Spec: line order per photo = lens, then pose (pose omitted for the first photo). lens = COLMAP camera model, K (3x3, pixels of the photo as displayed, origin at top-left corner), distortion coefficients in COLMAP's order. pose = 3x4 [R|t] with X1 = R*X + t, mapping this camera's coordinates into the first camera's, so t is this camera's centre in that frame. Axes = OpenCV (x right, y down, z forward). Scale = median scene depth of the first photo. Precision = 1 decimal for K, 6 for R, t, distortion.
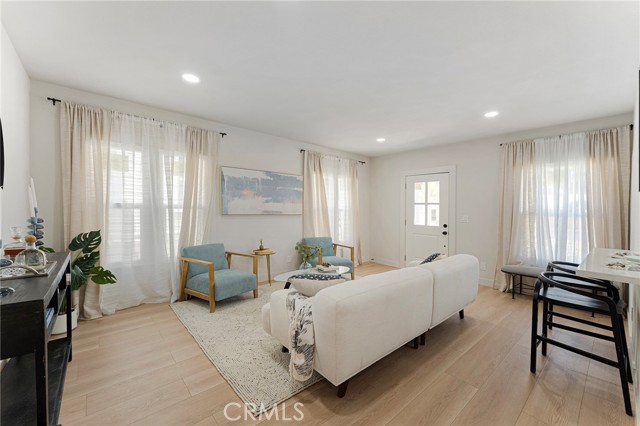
lens RADIAL K [[258.5, 0, 320.0], [0, 258.5, 213.0], [0, 0, 1]] dist [-0.000394, -0.000051]
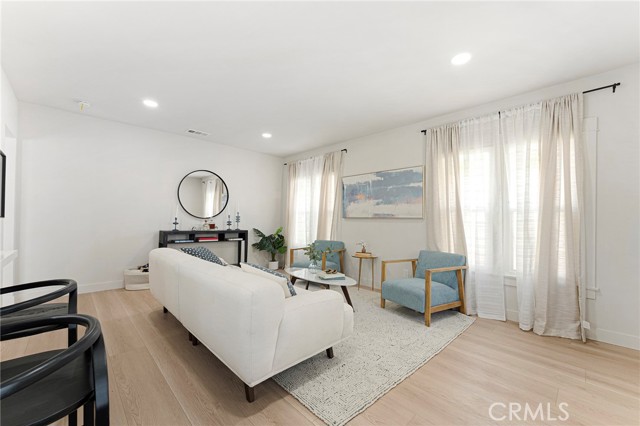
lens RADIAL K [[260.0, 0, 316.7], [0, 260.0, 214.3], [0, 0, 1]] dist [-0.000777, -0.000039]
pose [[0.046779, -0.028613, -0.998495, 0.708589], [-0.019080, 0.999382, -0.029533, 0.024937], [0.998723, 0.020432, 0.046204, 0.714070]]
